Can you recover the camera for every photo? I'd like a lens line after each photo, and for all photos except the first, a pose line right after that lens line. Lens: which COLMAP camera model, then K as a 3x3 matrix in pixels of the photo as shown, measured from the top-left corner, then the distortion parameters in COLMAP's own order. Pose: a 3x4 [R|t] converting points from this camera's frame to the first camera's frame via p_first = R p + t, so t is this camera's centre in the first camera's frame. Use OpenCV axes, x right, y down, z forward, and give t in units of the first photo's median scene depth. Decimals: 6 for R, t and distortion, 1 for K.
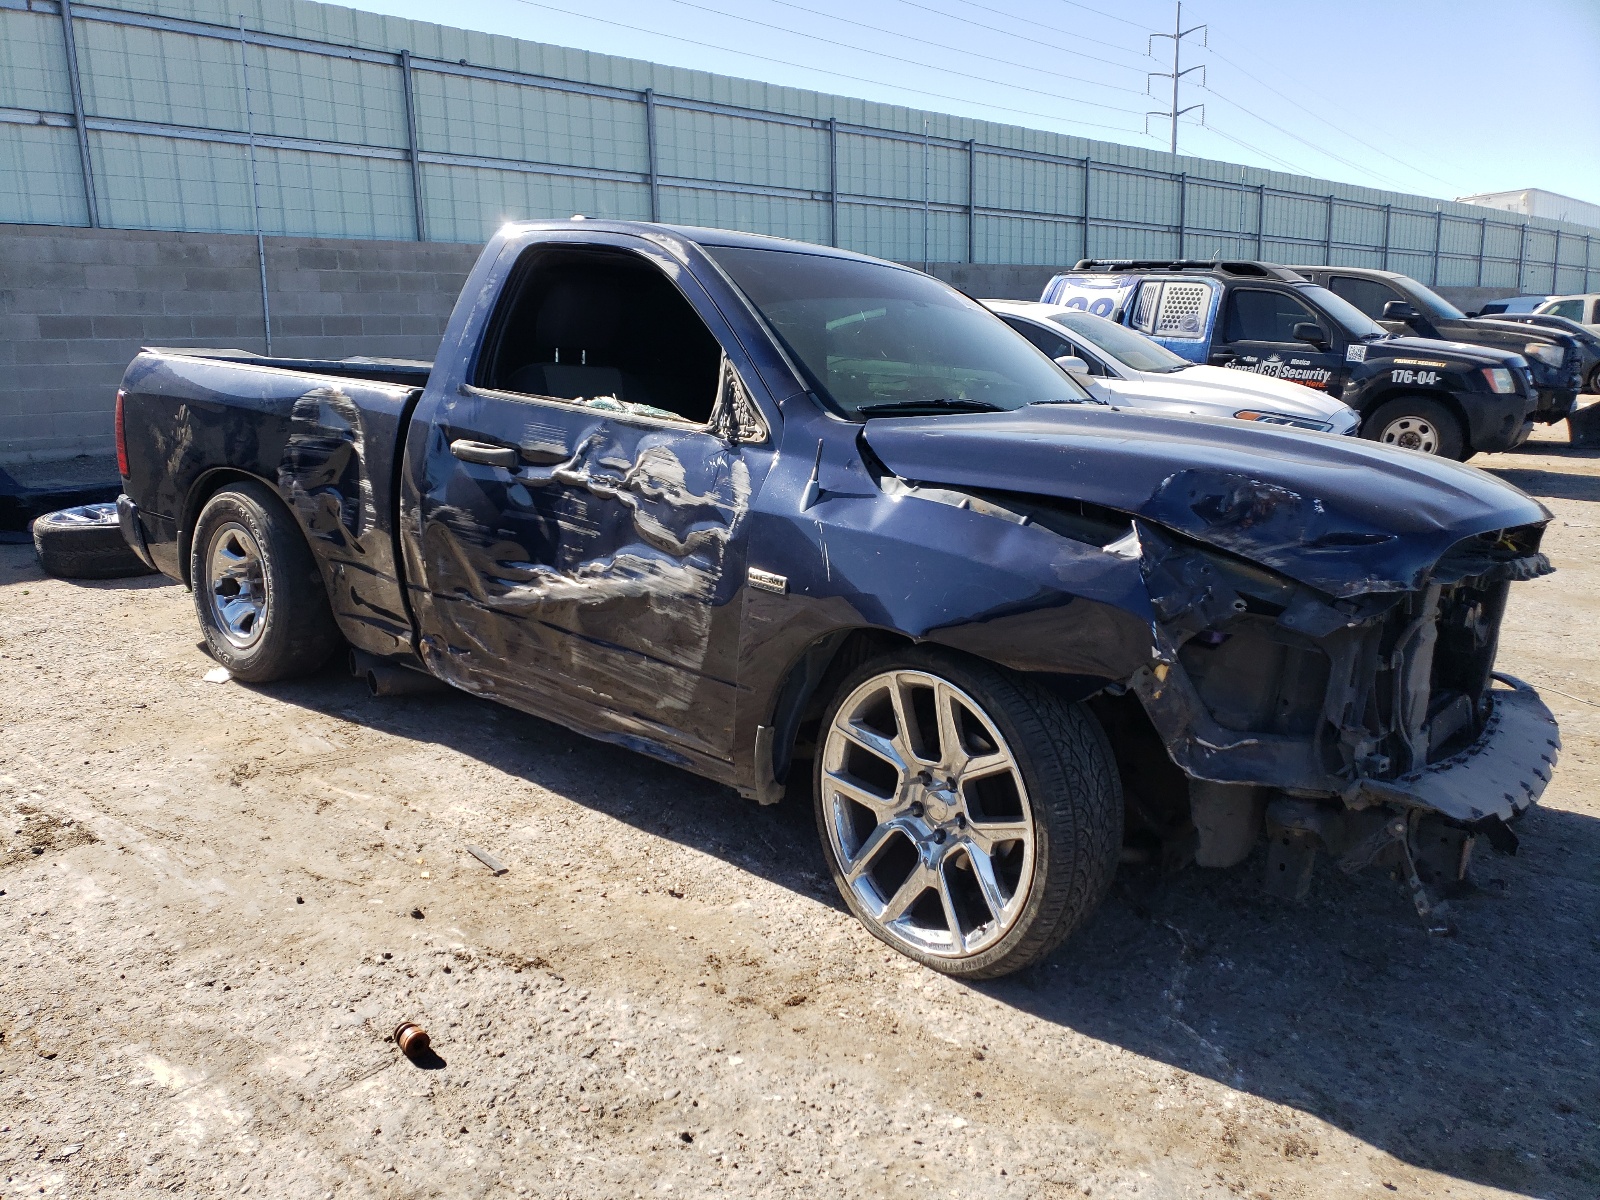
lens RADIAL K [[1235.3, 0, 788.7], [0, 1235.3, 601.9], [0, 0, 1]] dist [0.011617, -0.007486]
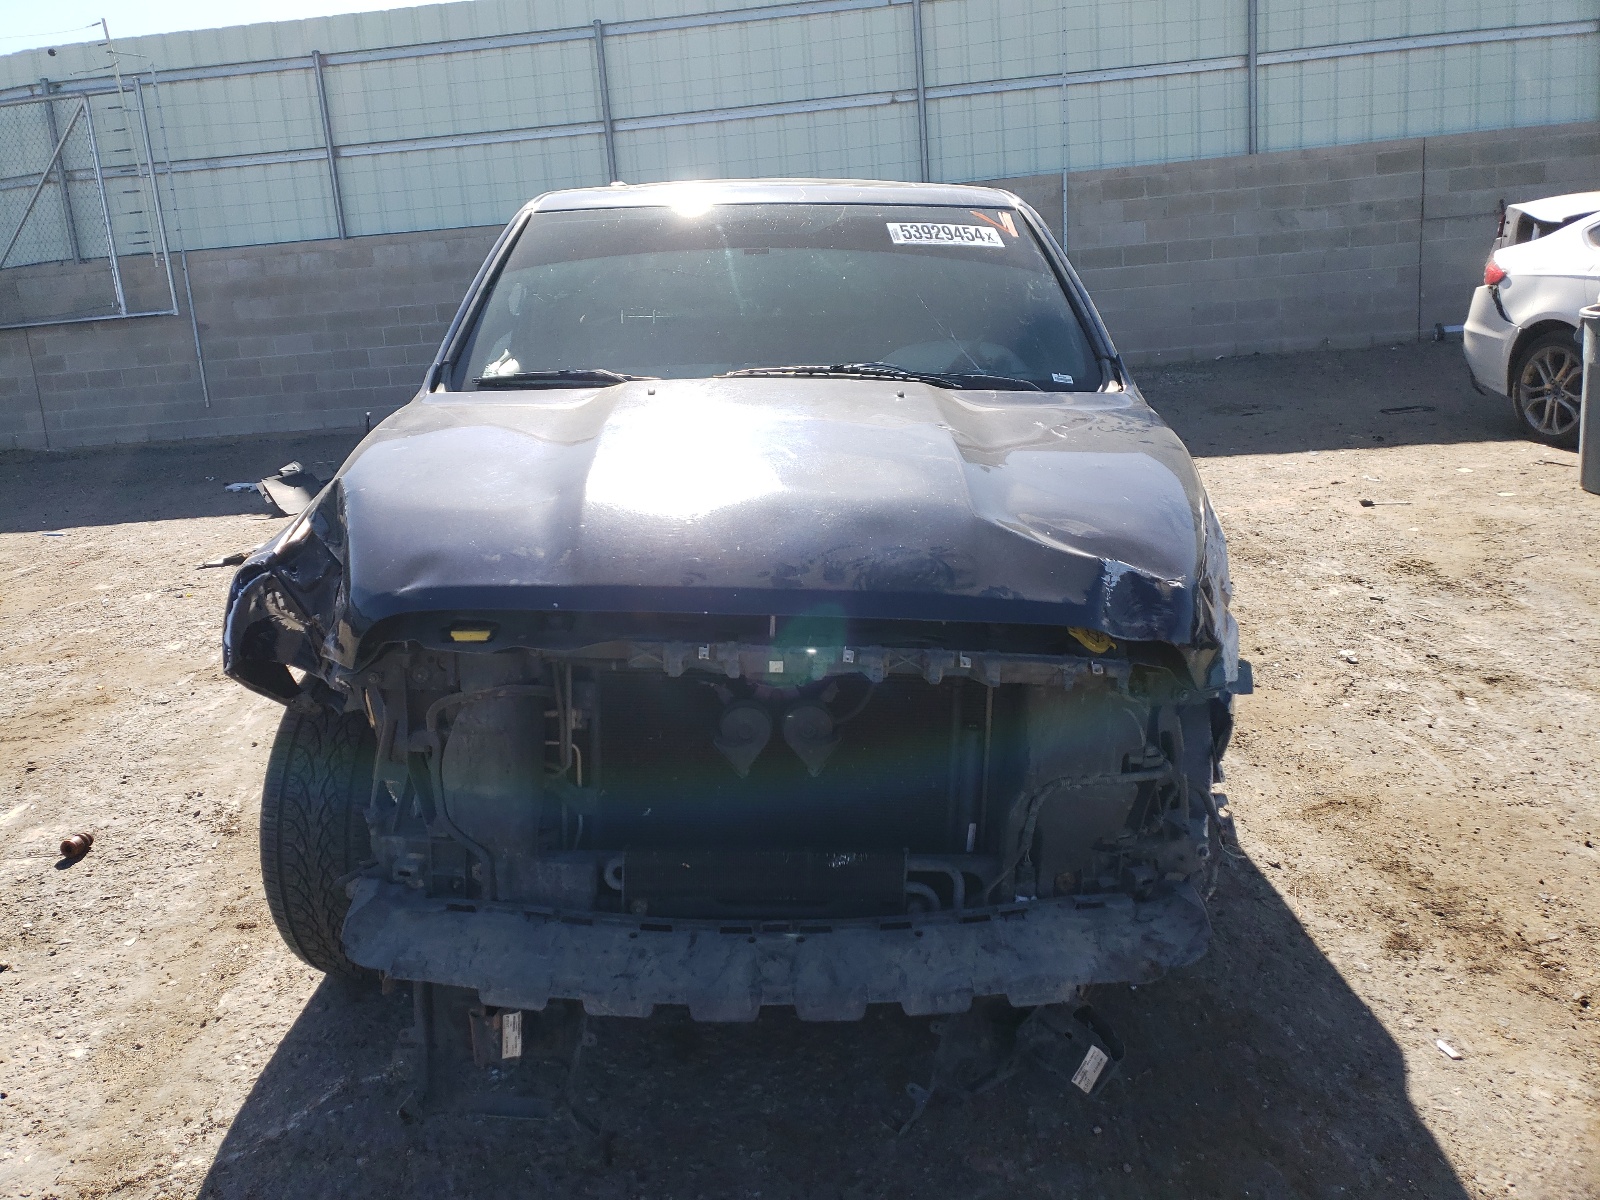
lens RADIAL K [[1235.3, 0, 793.3], [0, 1235.3, 601.0], [0, 0, 1]] dist [0.011617, -0.007486]
pose [[0.642003, 0.135542, -0.754626, 0.283658], [-0.089508, 0.990769, 0.101808, -0.028744], [0.761459, 0.002185, 0.648209, 0.171066]]
